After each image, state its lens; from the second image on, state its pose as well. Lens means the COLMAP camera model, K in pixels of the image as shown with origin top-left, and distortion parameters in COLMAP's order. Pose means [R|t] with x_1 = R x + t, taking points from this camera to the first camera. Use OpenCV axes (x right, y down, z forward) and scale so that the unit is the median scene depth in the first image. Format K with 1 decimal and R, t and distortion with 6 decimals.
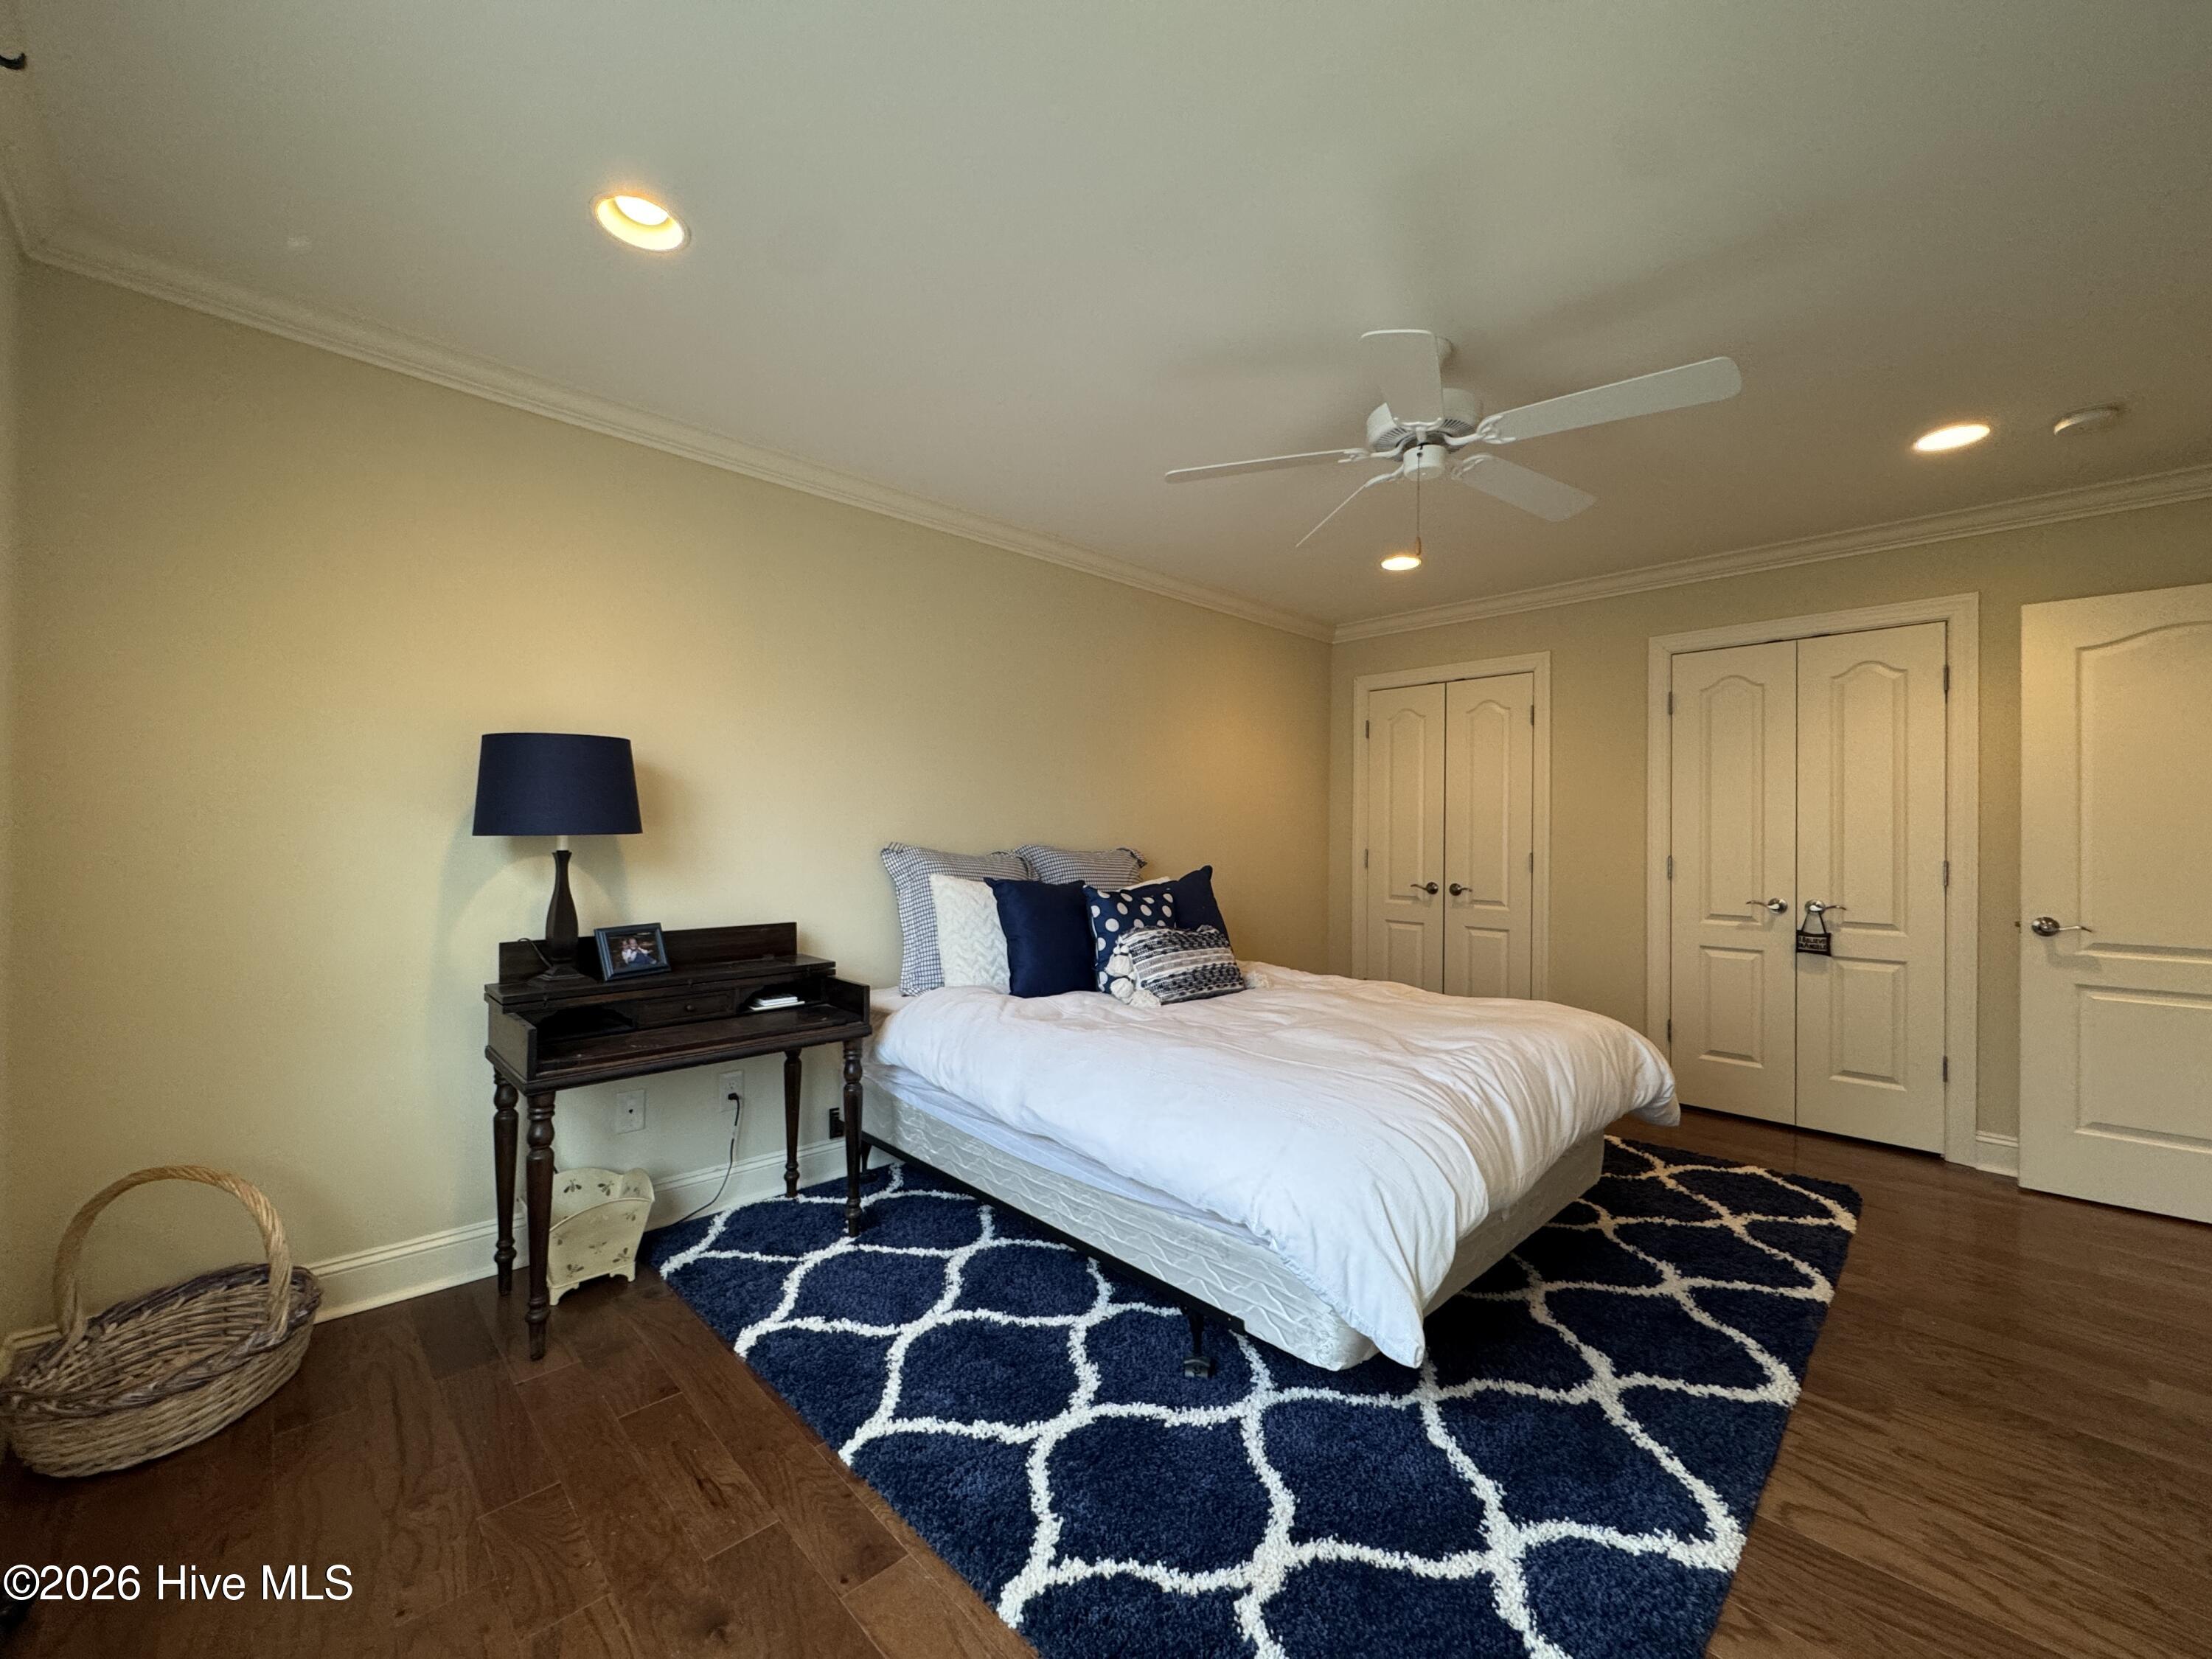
lens RADIAL K [[880.3, 0, 1114.0], [0, 880.3, 821.4], [0, 0, 1]] dist [-0.002216, -0.000013]
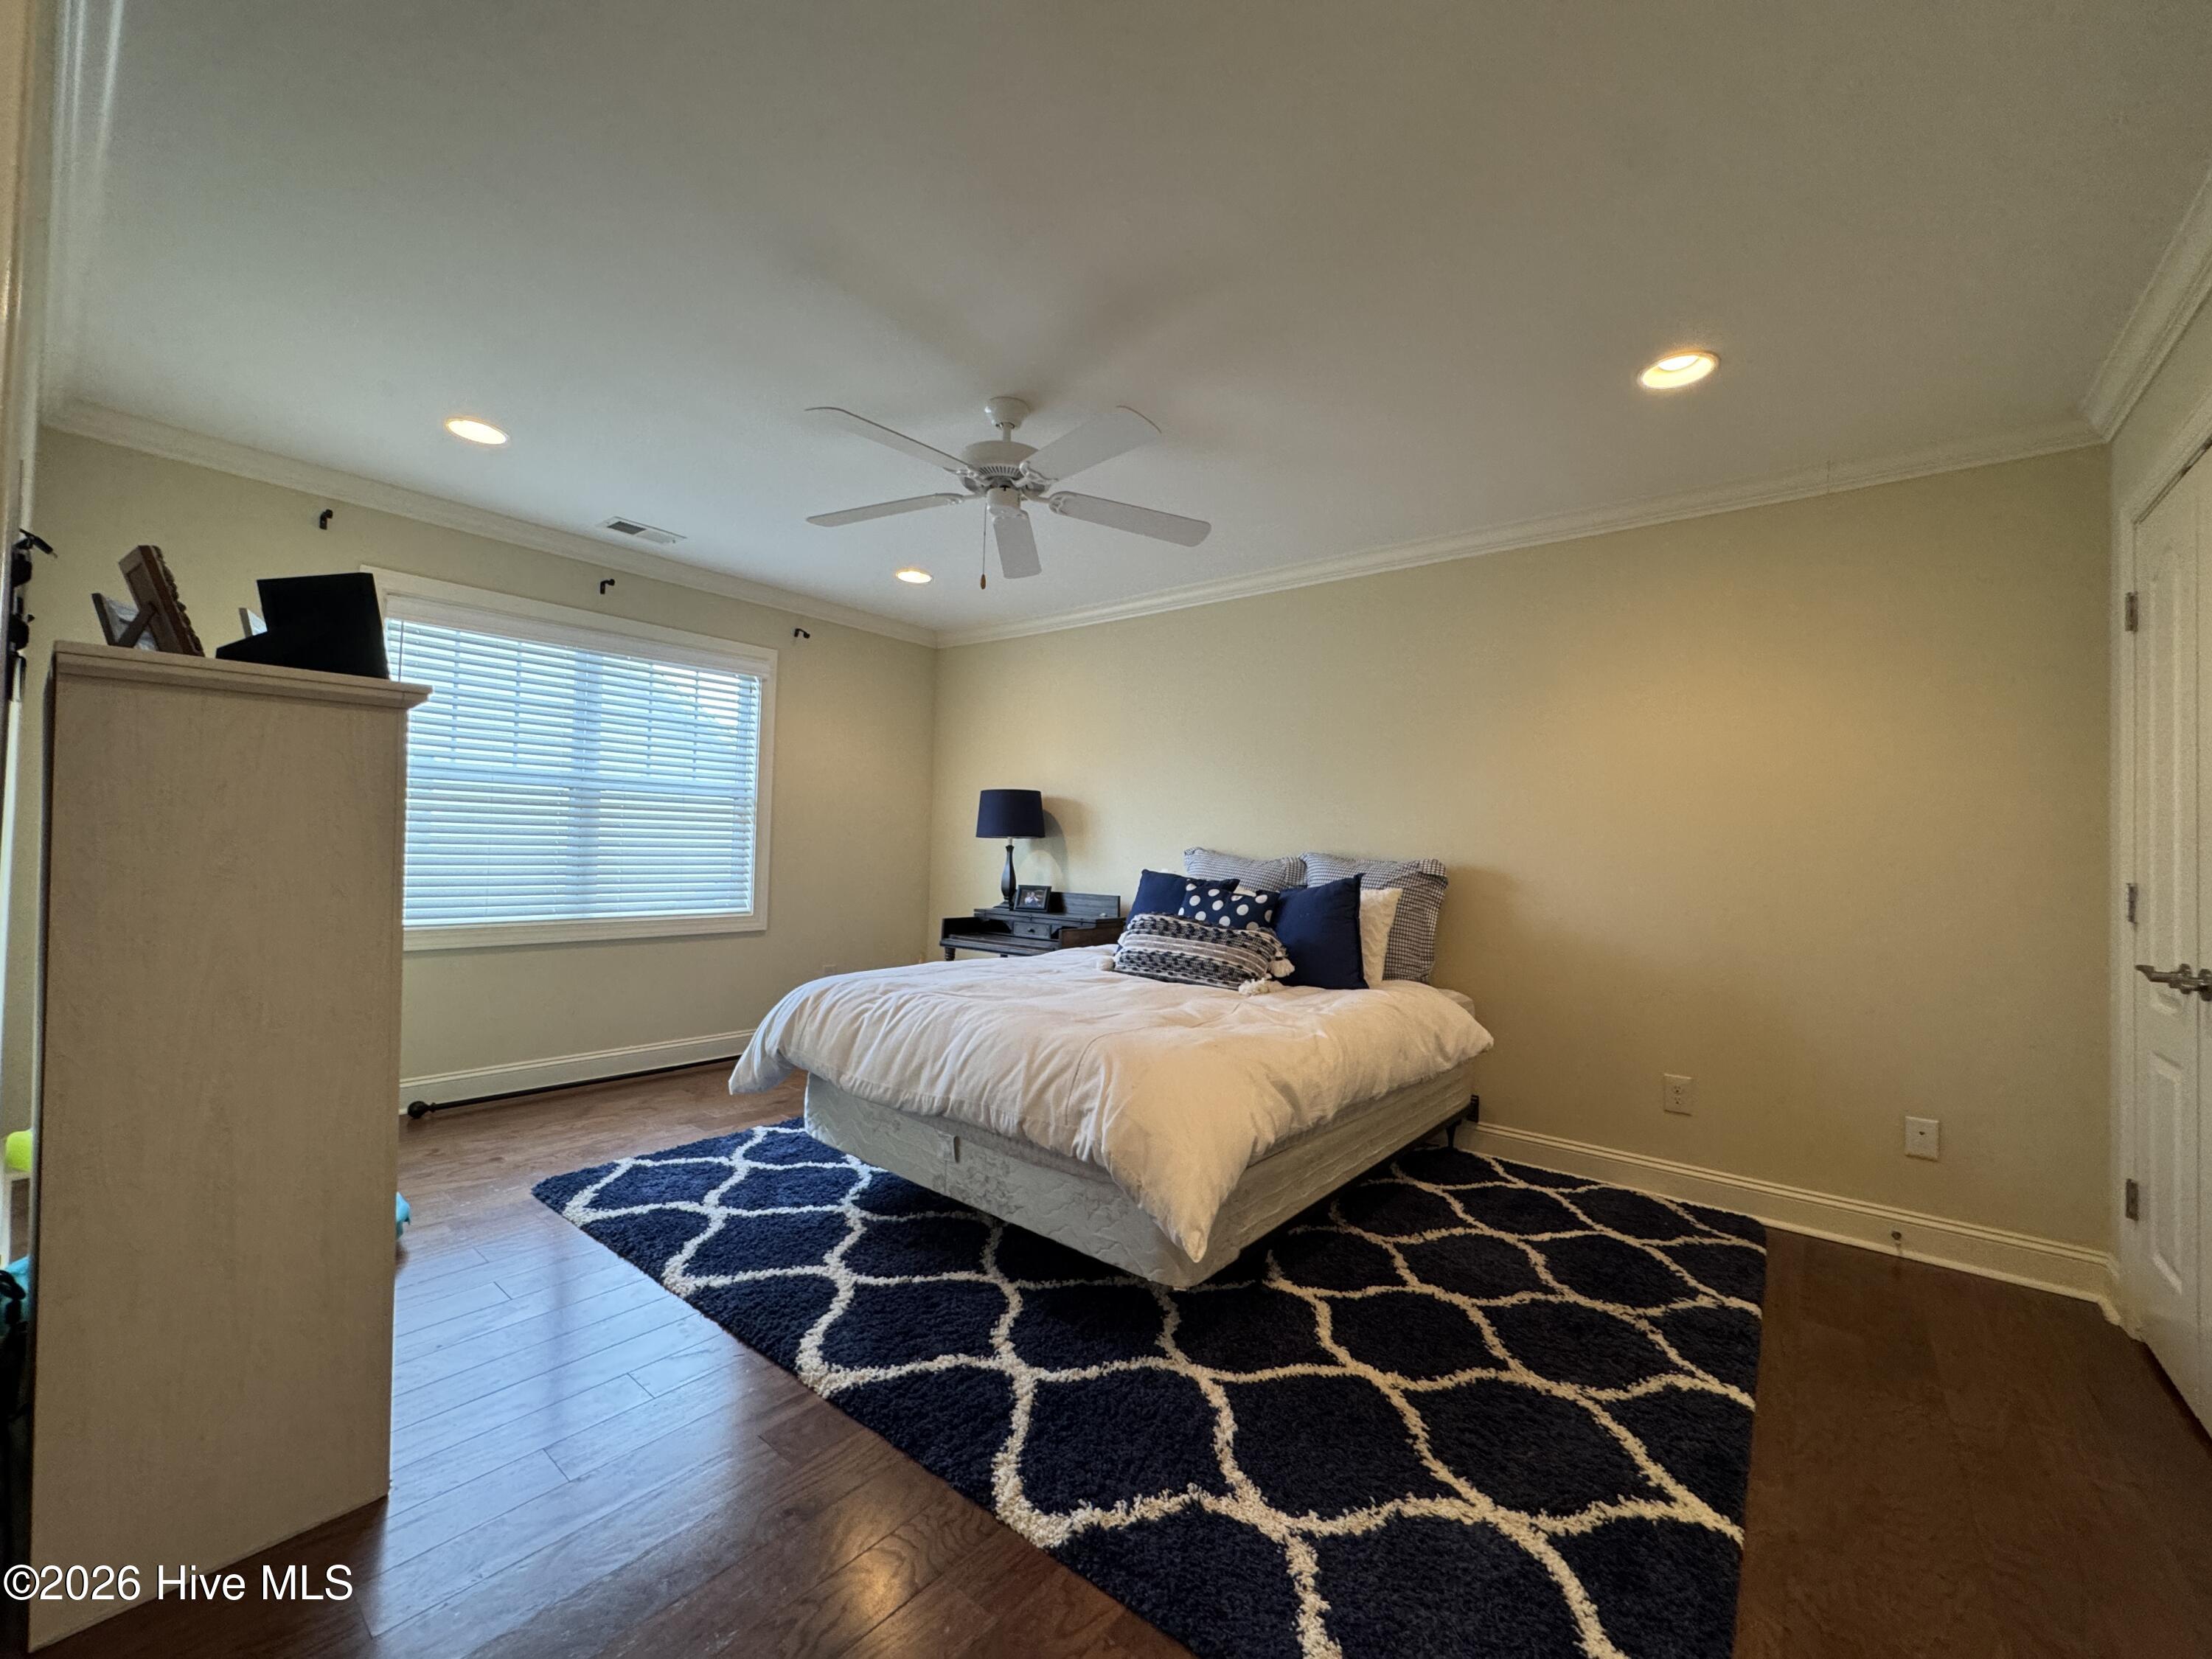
lens RADIAL K [[880.3, 0, 1115.1], [0, 880.3, 838.7], [0, 0, 1]] dist [-0.002216, -0.000013]
pose [[0.129807, -0.027922, -0.991146, 1.389873], [-0.036474, 0.998792, -0.032914, 0.072556], [0.990868, 0.040424, 0.128632, 0.927942]]
